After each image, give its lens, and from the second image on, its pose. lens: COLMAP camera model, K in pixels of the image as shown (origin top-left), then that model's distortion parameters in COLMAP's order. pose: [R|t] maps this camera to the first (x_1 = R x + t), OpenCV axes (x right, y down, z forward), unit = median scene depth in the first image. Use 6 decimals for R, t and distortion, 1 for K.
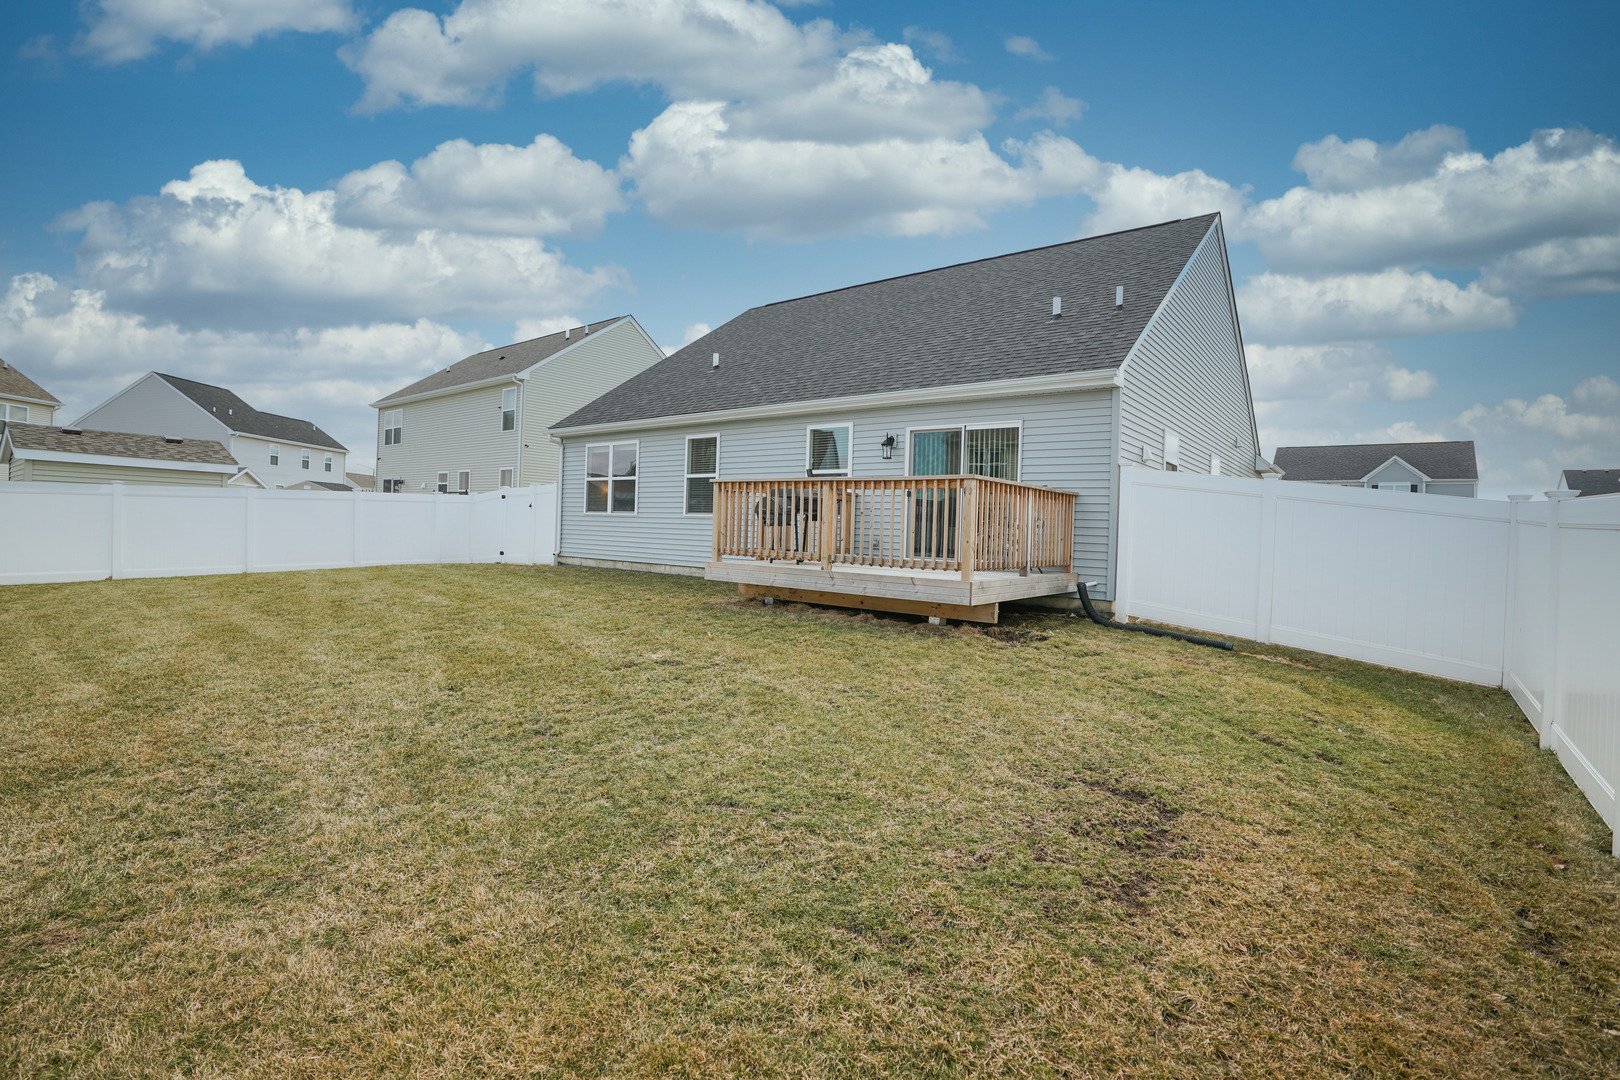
lens RADIAL K [[750.9, 0, 810.0], [0, 750.9, 540.0], [0, 0, 1]] dist [-0.073323, 0.033080]
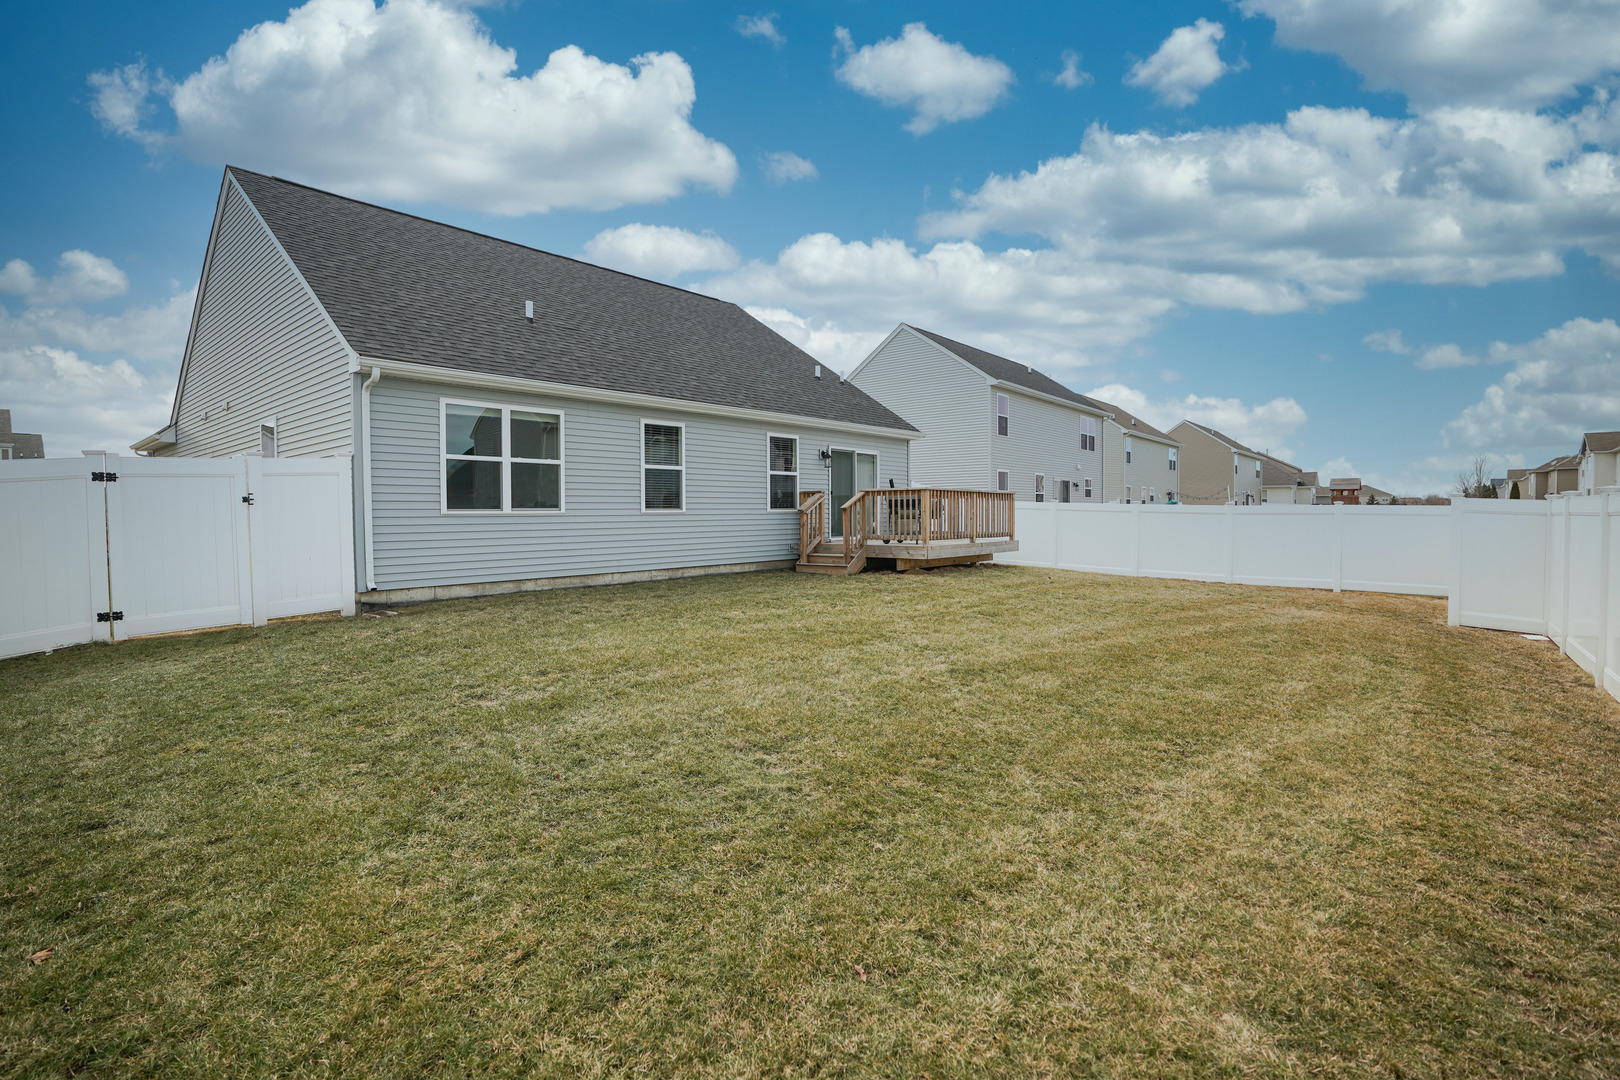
lens RADIAL K [[750.9, 0, 810.0], [0, 750.9, 540.0], [0, 0, 1]] dist [-0.073323, 0.033080]
pose [[0.058599, -0.055465, 0.996740, -0.938209], [0.032697, 0.998026, 0.053614, -0.037680], [-0.997746, 0.029449, 0.060297, 0.705618]]
